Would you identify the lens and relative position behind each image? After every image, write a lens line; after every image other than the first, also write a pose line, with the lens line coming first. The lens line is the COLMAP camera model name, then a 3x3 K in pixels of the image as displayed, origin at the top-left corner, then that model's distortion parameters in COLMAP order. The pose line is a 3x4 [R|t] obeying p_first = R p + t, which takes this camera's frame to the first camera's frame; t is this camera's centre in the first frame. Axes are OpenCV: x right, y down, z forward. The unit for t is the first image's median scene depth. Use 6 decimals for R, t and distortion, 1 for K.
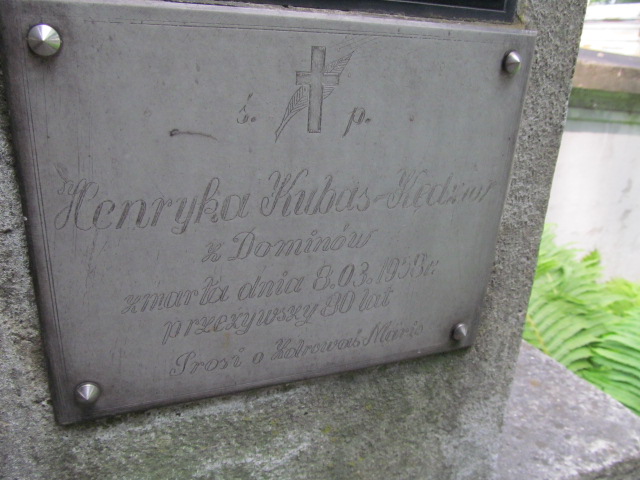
lens RADIAL K [[531.7, 0, 320.8], [0, 531.7, 239.3], [0, 0, 1]] dist [-0.055041, 0.030187]
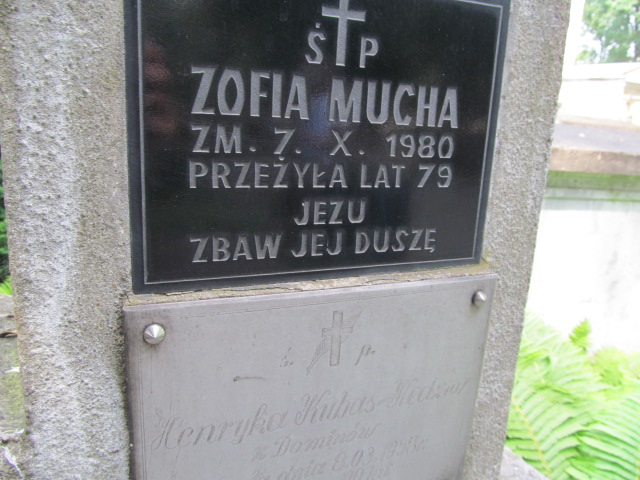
lens RADIAL K [[531.7, 0, 319.0], [0, 531.7, 239.4], [0, 0, 1]] dist [-0.055041, 0.030187]
pose [[0.999982, -0.004323, 0.004041, -0.050551], [0.004683, 0.995570, -0.093901, -0.357253], [-0.003617, 0.093919, 0.995573, -0.356975]]
